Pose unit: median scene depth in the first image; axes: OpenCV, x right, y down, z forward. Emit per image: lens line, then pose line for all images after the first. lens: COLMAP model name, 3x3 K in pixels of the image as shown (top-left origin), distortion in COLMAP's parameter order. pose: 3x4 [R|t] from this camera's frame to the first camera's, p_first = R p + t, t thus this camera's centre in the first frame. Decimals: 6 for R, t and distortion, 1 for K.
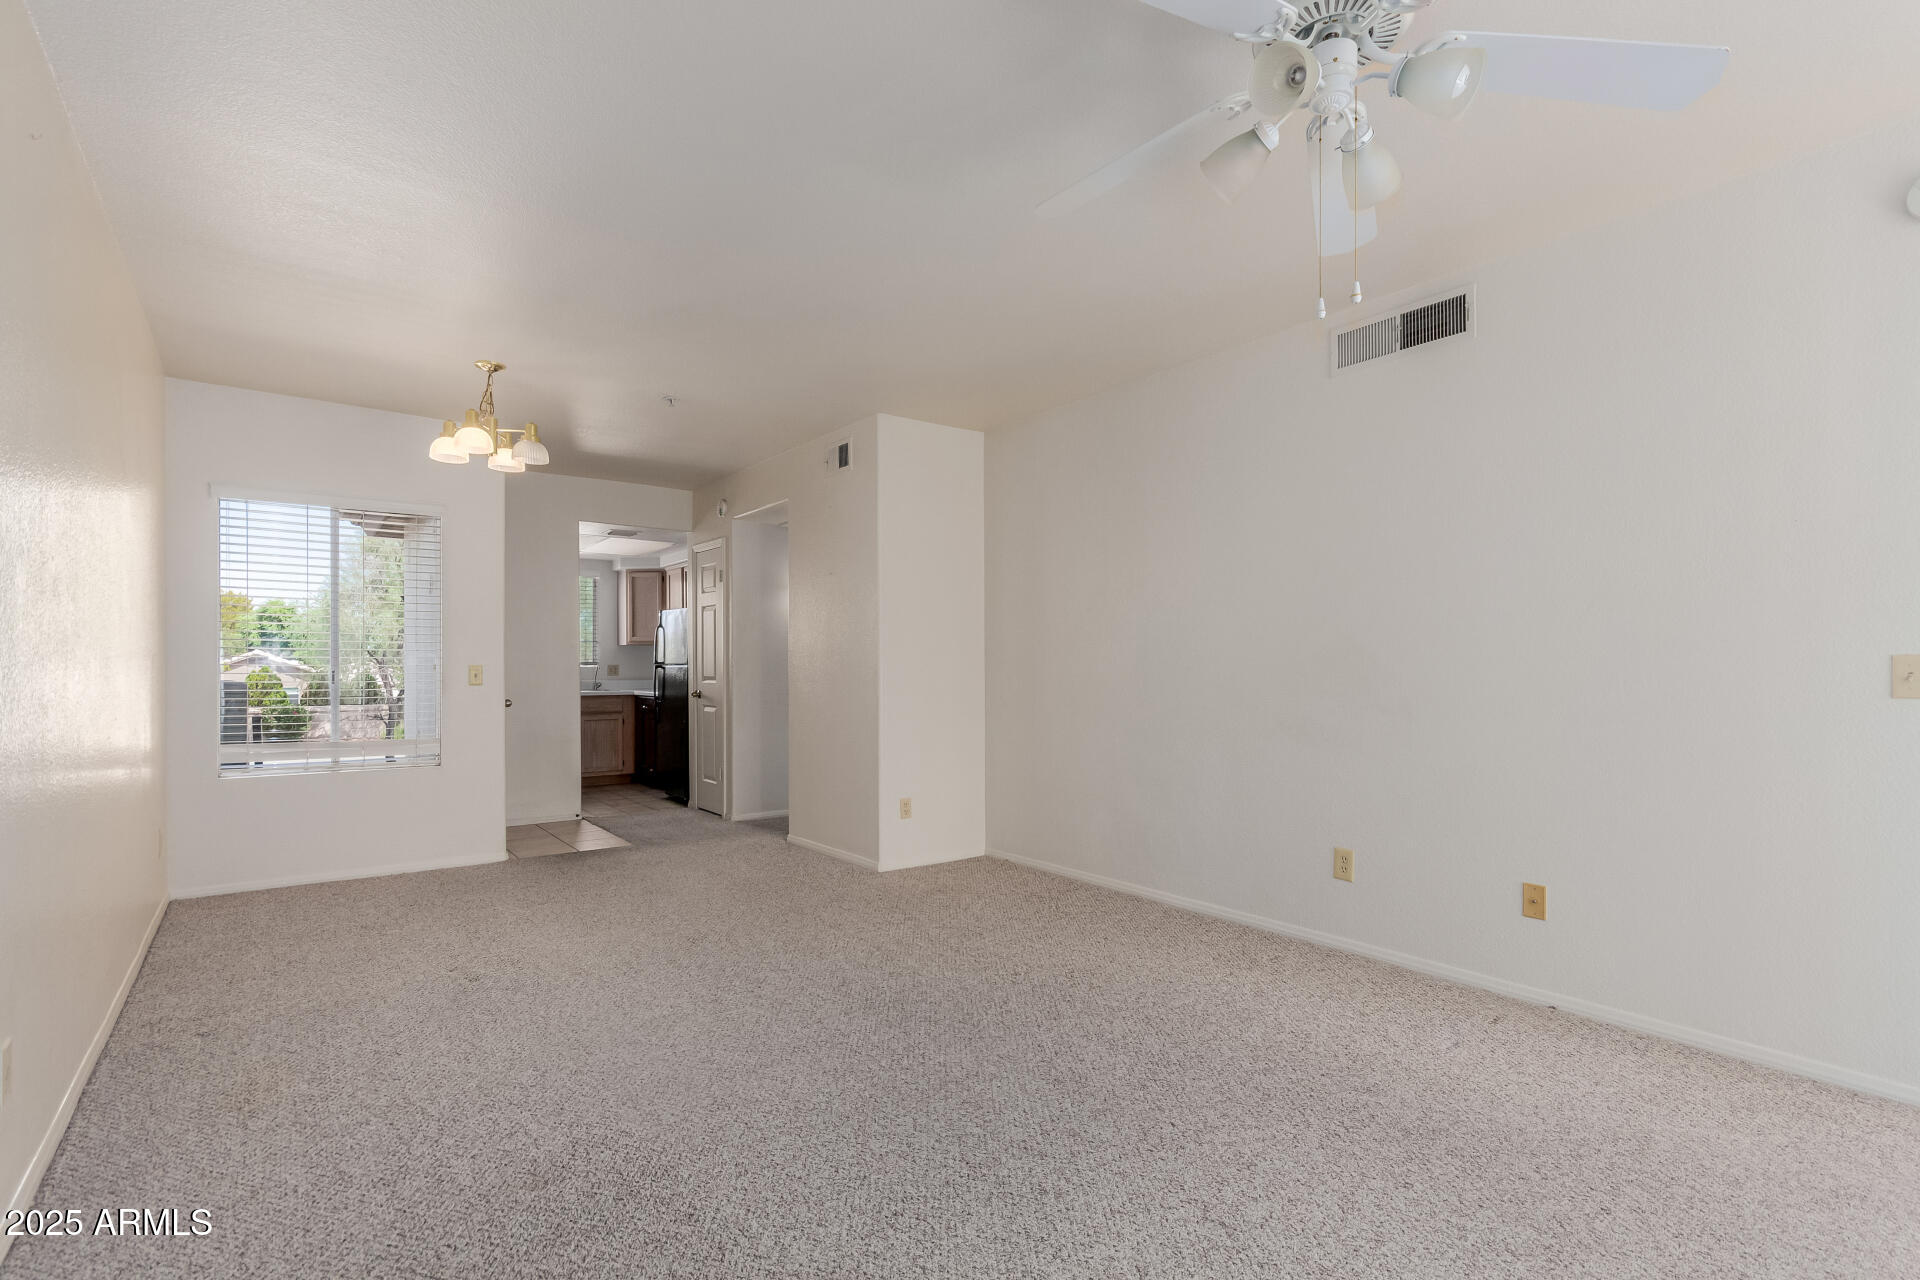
lens RADIAL K [[914.8, 0, 953.9], [0, 914.8, 647.9], [0, 0, 1]] dist [0.003104, 0.001379]
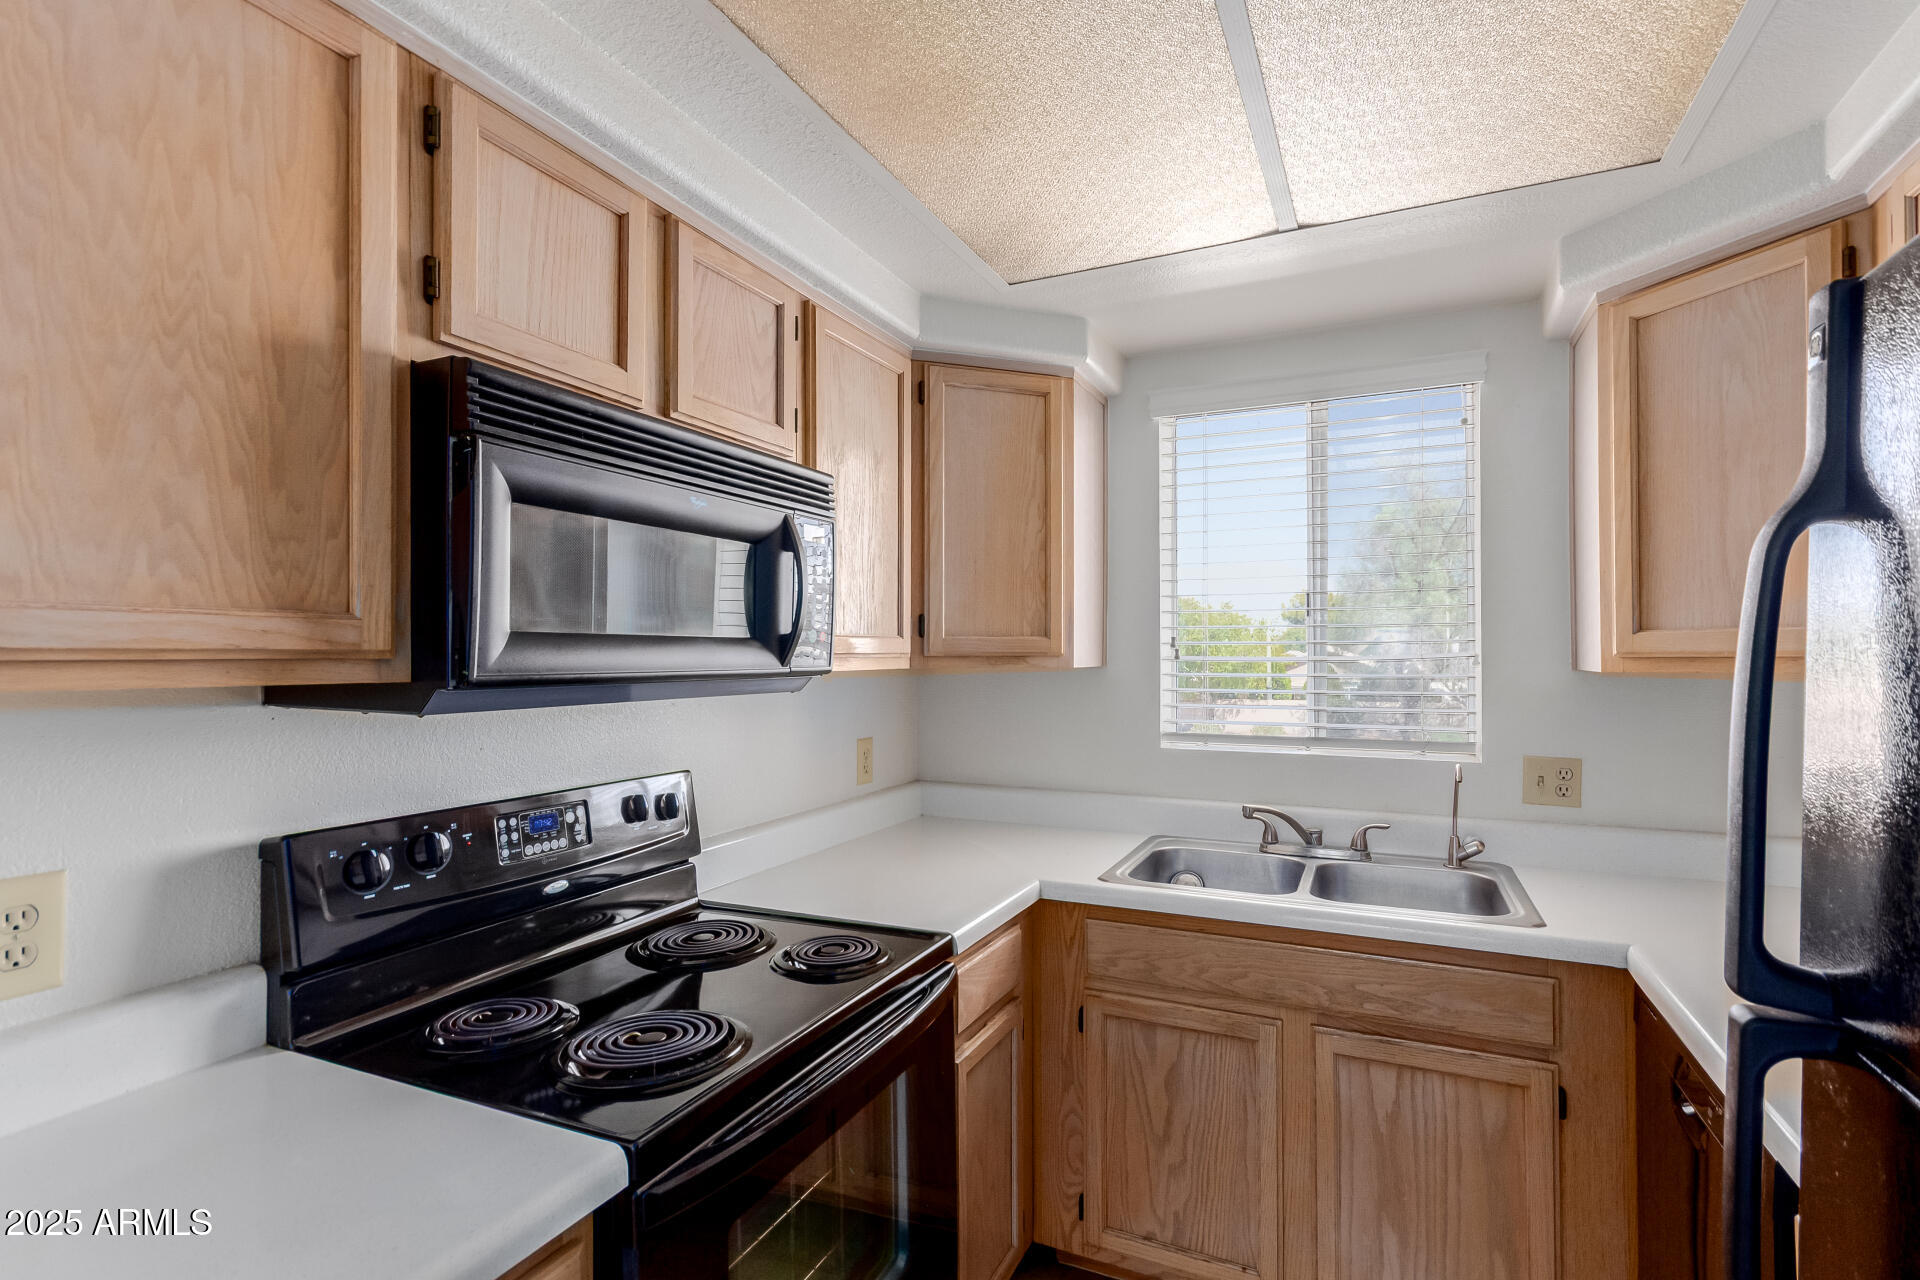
lens RADIAL K [[914.8, 0, 952.3], [0, 914.8, 646.1], [0, 0, 1]] dist [0.003104, 0.001379]
pose [[0.475093, -0.006484, -0.879912, -0.250848], [0.008354, 0.999961, -0.002858, -0.009281], [0.879896, -0.005993, 0.475129, 0.783529]]
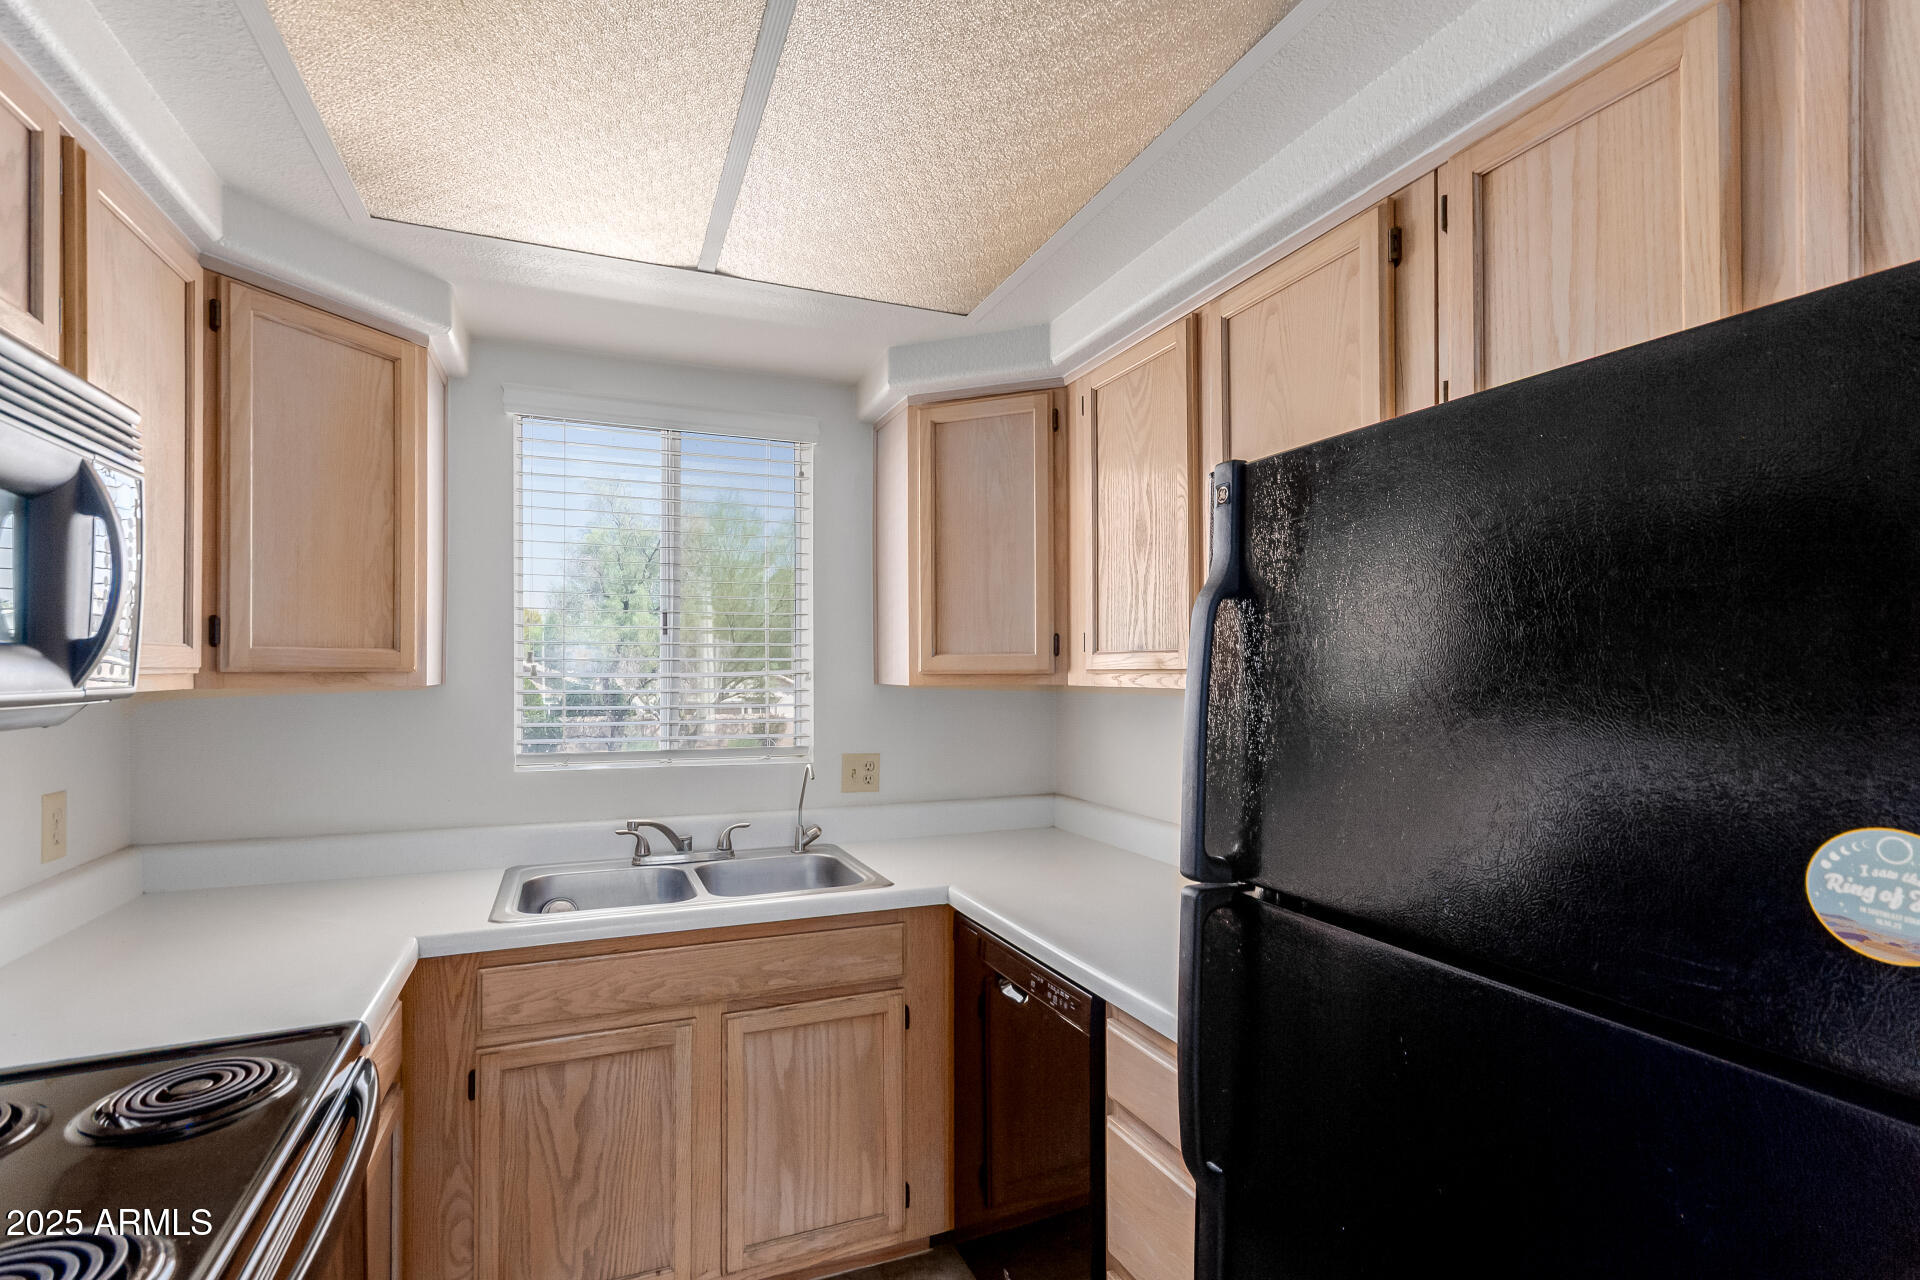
lens RADIAL K [[914.8, 0, 950.1], [0, 914.8, 664.7], [0, 0, 1]] dist [0.003104, 0.001379]
pose [[0.971315, 0.002576, -0.237785, -0.285644], [-0.002081, 0.999995, 0.002330, -0.009563], [0.237789, -0.001768, 0.971315, 0.751146]]
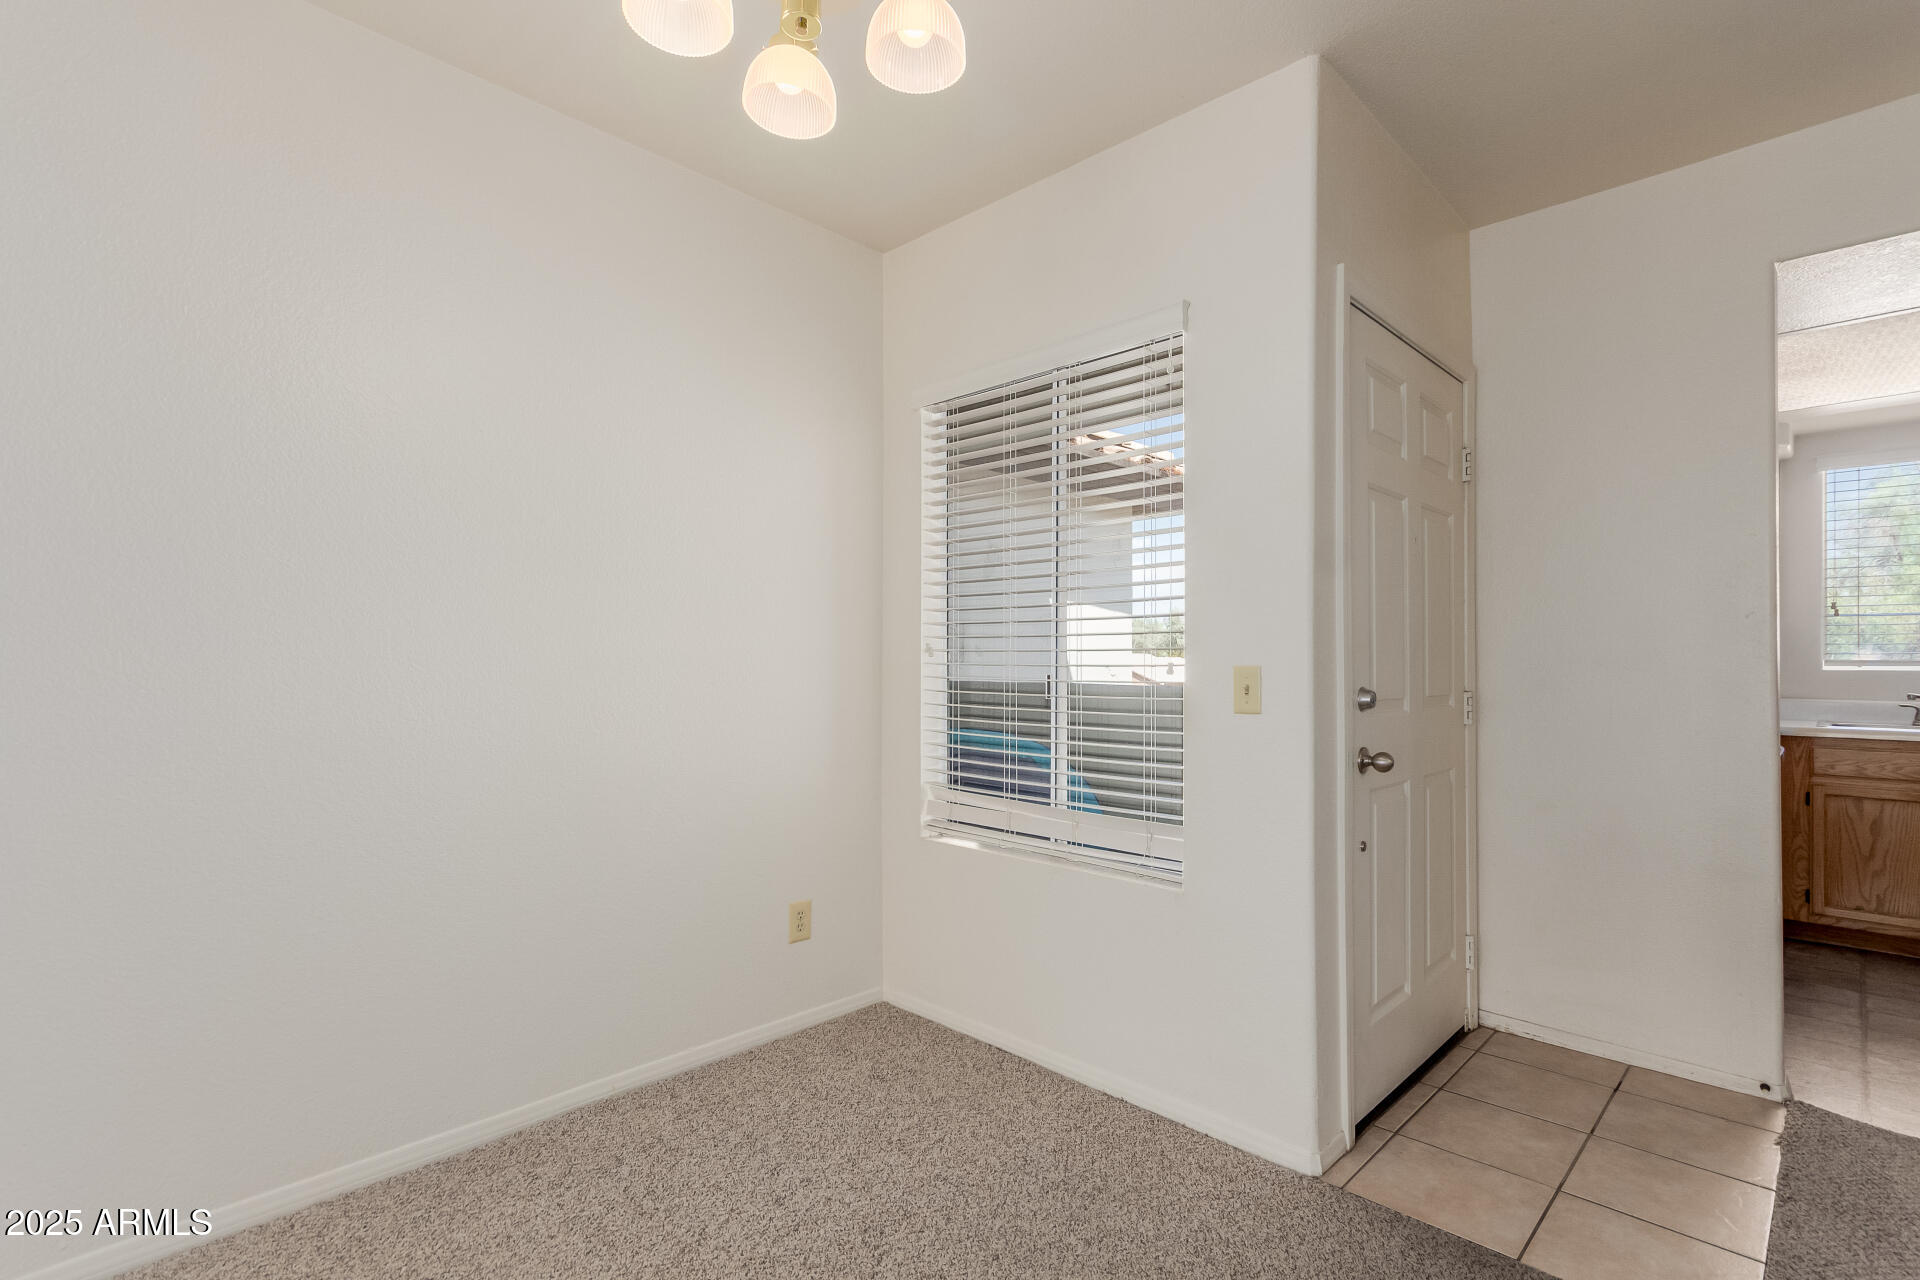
lens RADIAL K [[914.8, 0, 969.2], [0, 914.8, 642.3], [0, 0, 1]] dist [0.003104, 0.001379]
pose [[0.158891, -0.008488, -0.987260, -0.076865], [-0.000966, 0.999961, -0.008753, 0.012183], [0.987296, 0.002345, 0.158877, 0.471569]]
